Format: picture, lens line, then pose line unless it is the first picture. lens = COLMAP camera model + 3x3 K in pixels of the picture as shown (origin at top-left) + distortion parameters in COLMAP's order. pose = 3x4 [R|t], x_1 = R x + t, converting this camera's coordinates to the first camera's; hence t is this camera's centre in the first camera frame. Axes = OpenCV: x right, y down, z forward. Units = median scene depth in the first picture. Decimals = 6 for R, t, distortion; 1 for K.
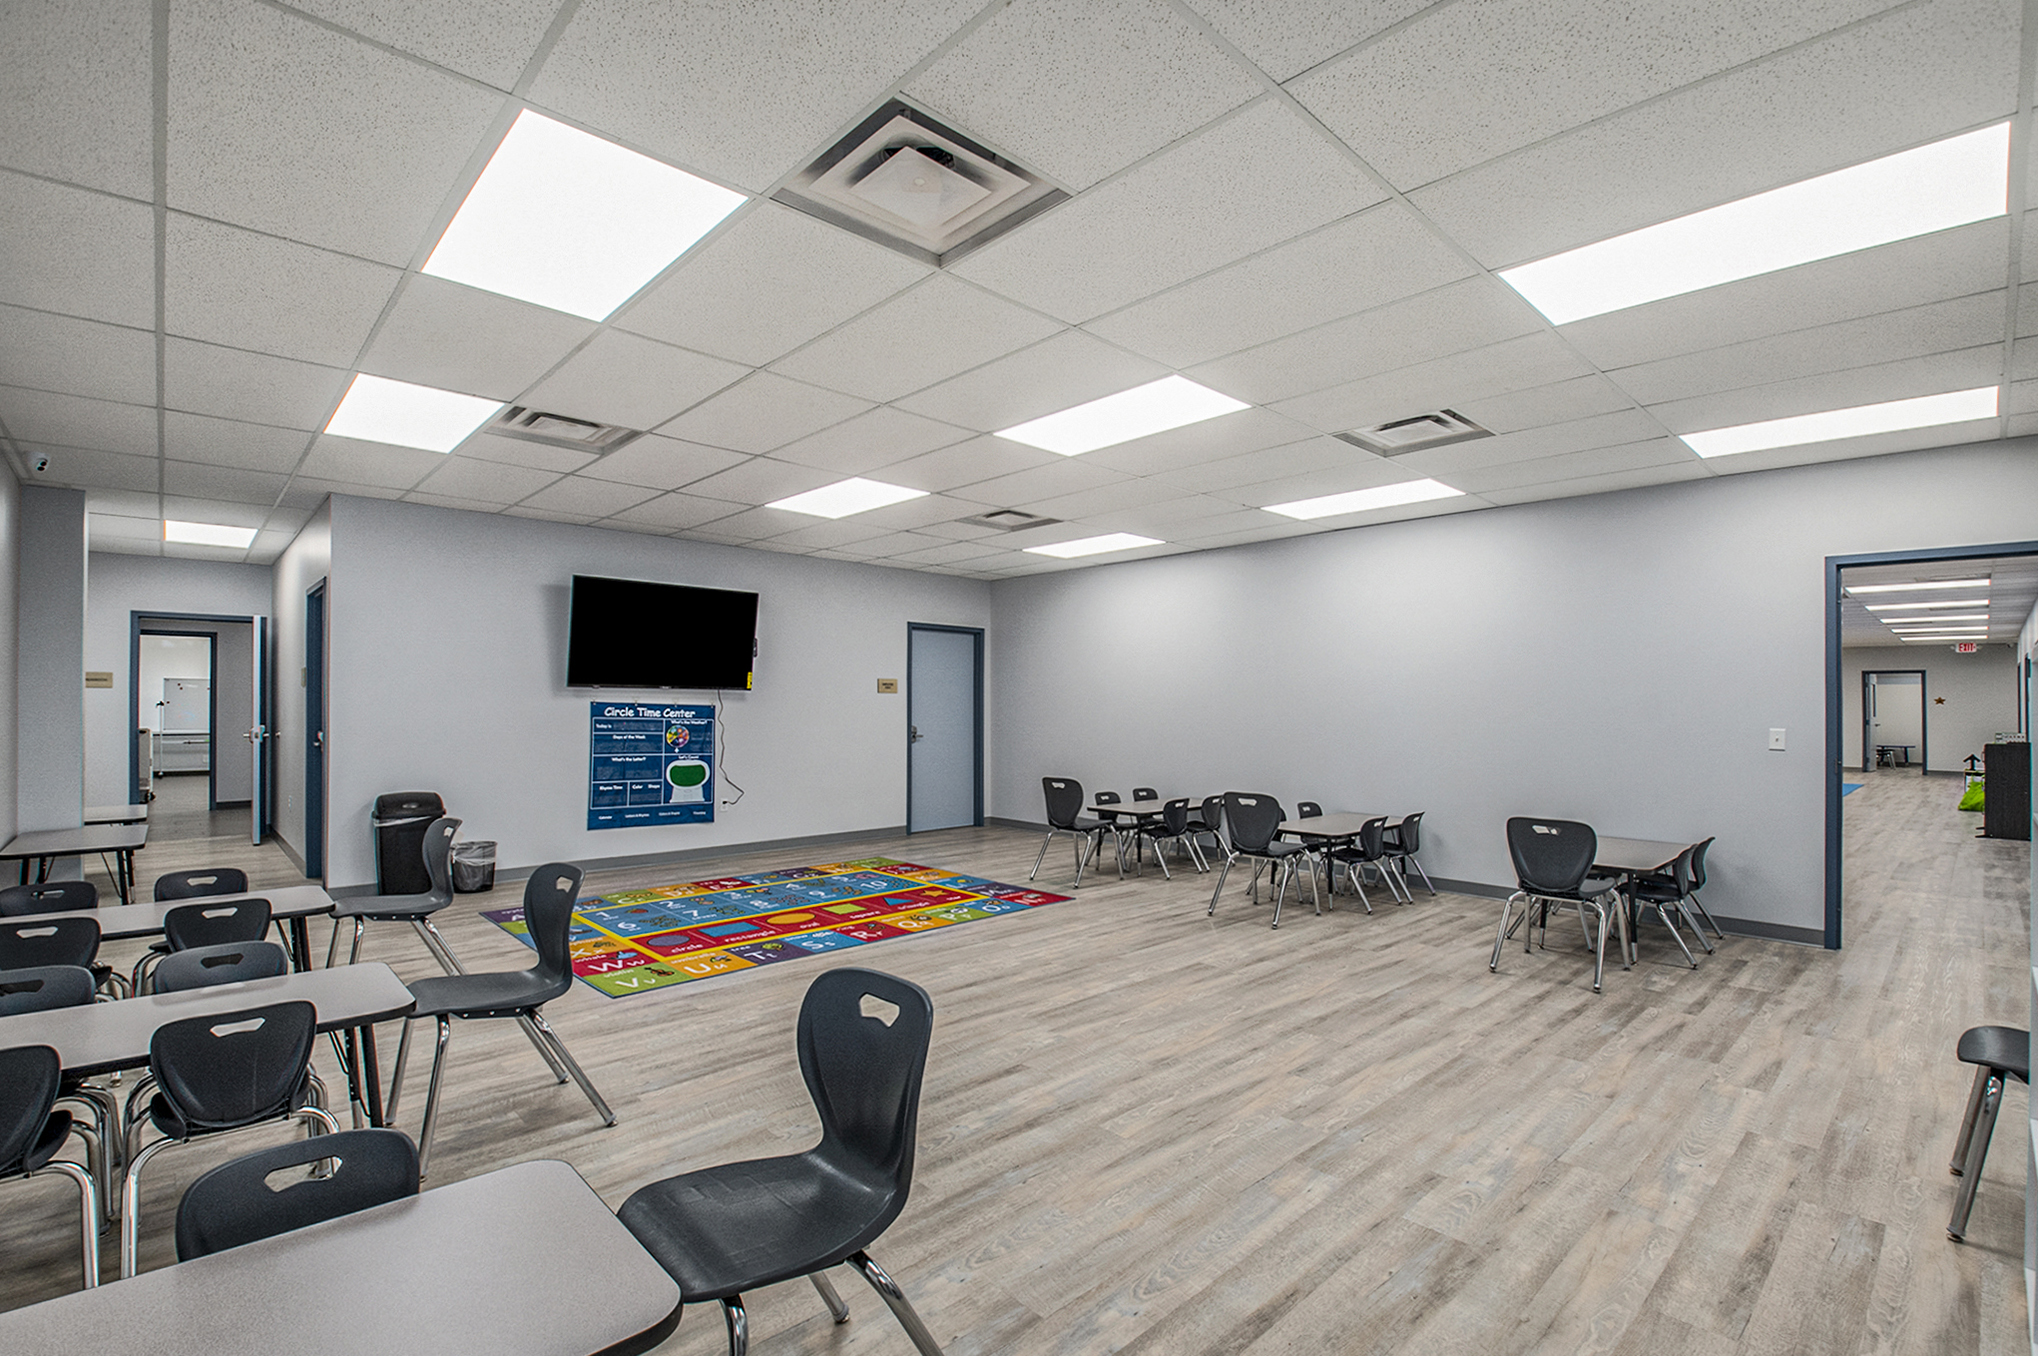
lens RADIAL K [[917.8, 0, 1017.4], [0, 917.8, 694.5], [0, 0, 1]] dist [-0.000986, -0.000350]
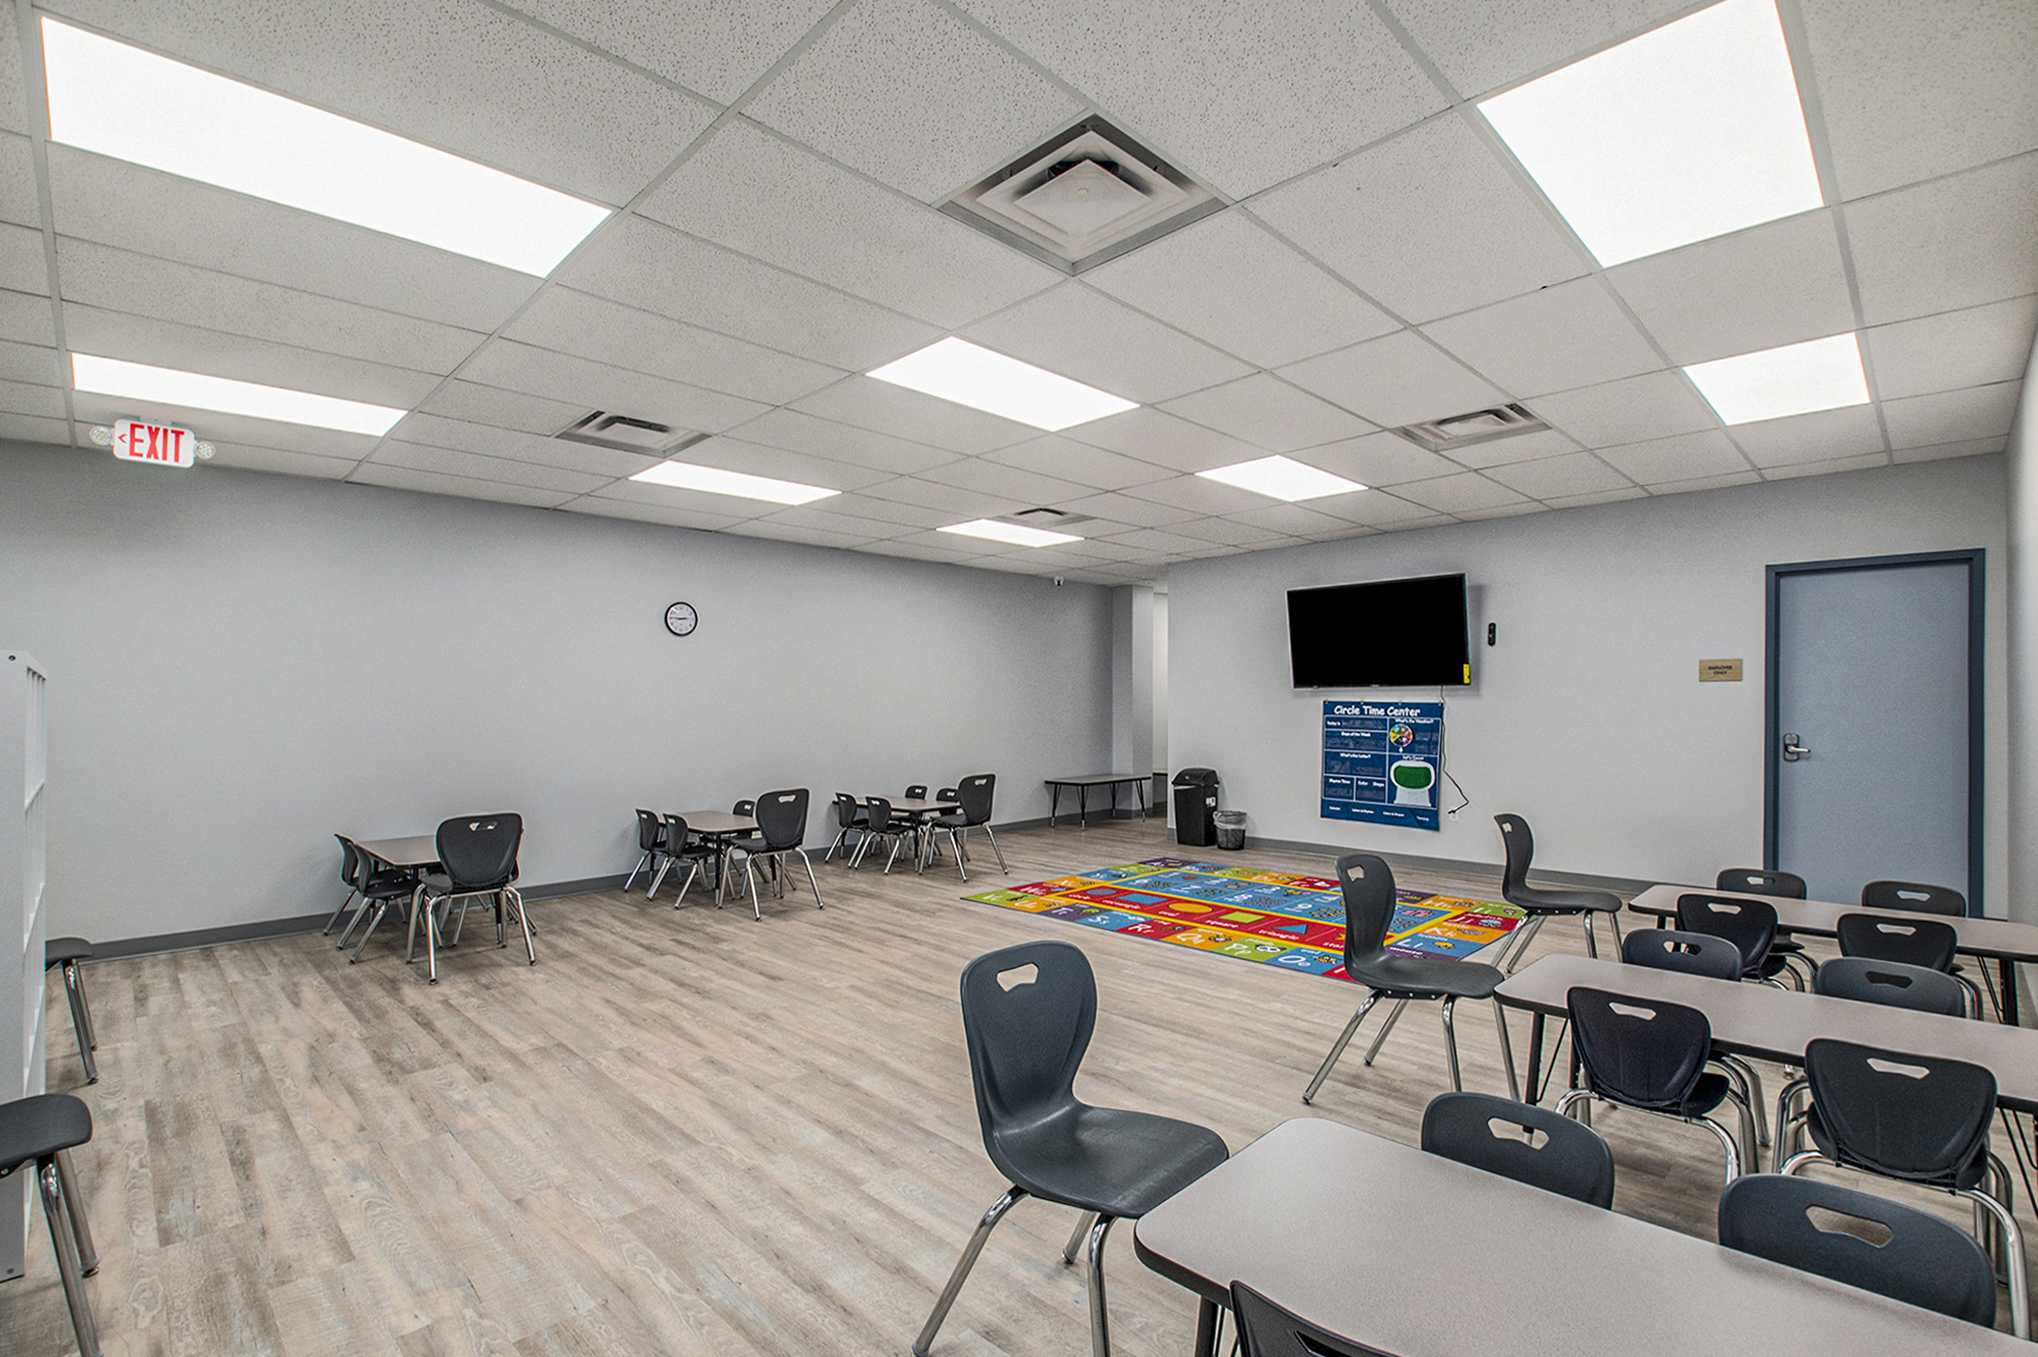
lens RADIAL K [[917.8, 0, 1018.4], [0, 917.8, 695.7], [0, 0, 1]] dist [-0.000986, -0.000350]
pose [[0.037319, -0.012728, -0.999222, 0.710651], [0.022553, 0.999675, -0.011892, 0.007448], [0.999049, -0.022092, 0.037594, 0.683947]]
